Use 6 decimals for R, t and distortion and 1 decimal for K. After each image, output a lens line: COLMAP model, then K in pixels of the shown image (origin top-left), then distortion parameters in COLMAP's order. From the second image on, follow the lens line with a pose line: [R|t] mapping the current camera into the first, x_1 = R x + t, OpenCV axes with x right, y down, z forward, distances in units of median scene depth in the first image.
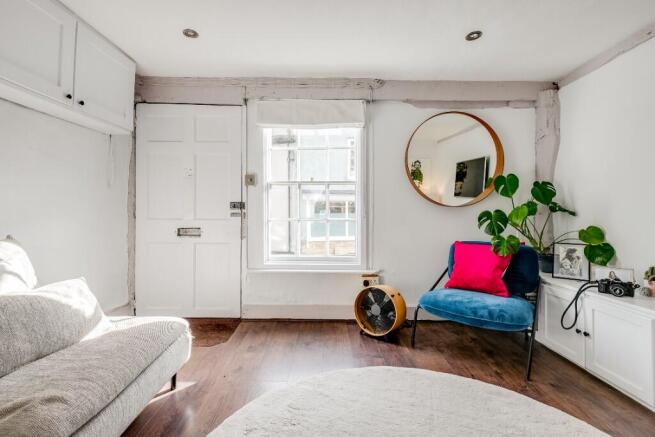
lens RADIAL K [[304.0, 0, 324.2], [0, 304.0, 207.5], [0, 0, 1]] dist [-0.001519, -0.000509]
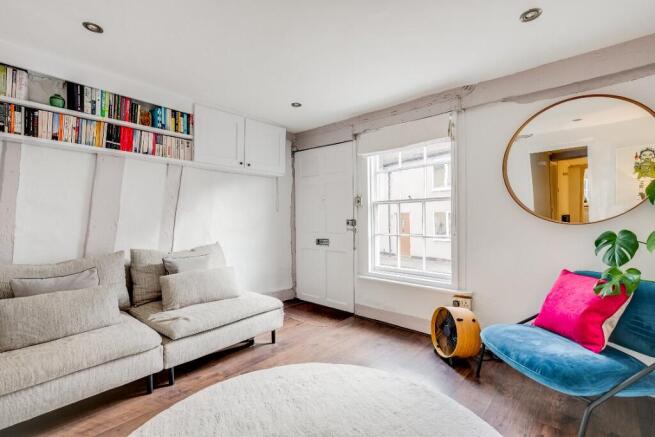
lens RADIAL K [[301.2, 0, 323.6], [0, 301.2, 217.4], [0, 0, 1]] dist [0.002358, 0.000479]
pose [[0.734716, -0.012205, -0.678265, 0.541130], [0.020367, 0.999784, 0.004071, -0.039108], [0.678069, -0.016805, 0.734806, 0.028850]]
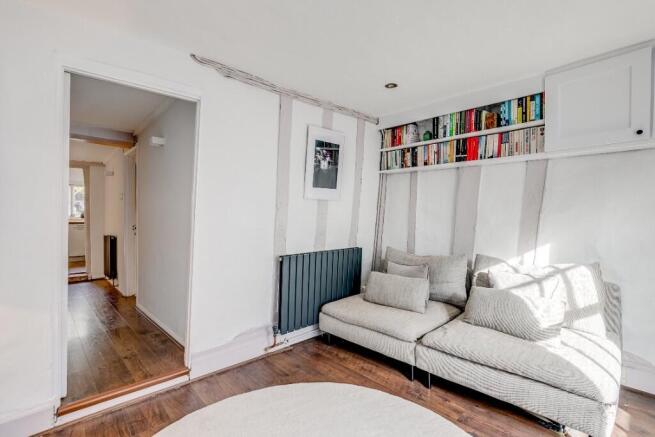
lens RADIAL K [[301.2, 0, 323.6], [0, 301.2, 217.4], [0, 0, 1]] dist [0.002358, 0.000479]
pose [[-0.733013, -0.007031, -0.680178, 0.469048], [0.002868, 0.999906, -0.013427, -0.058881], [0.680209, -0.011793, -0.732924, 0.795434]]
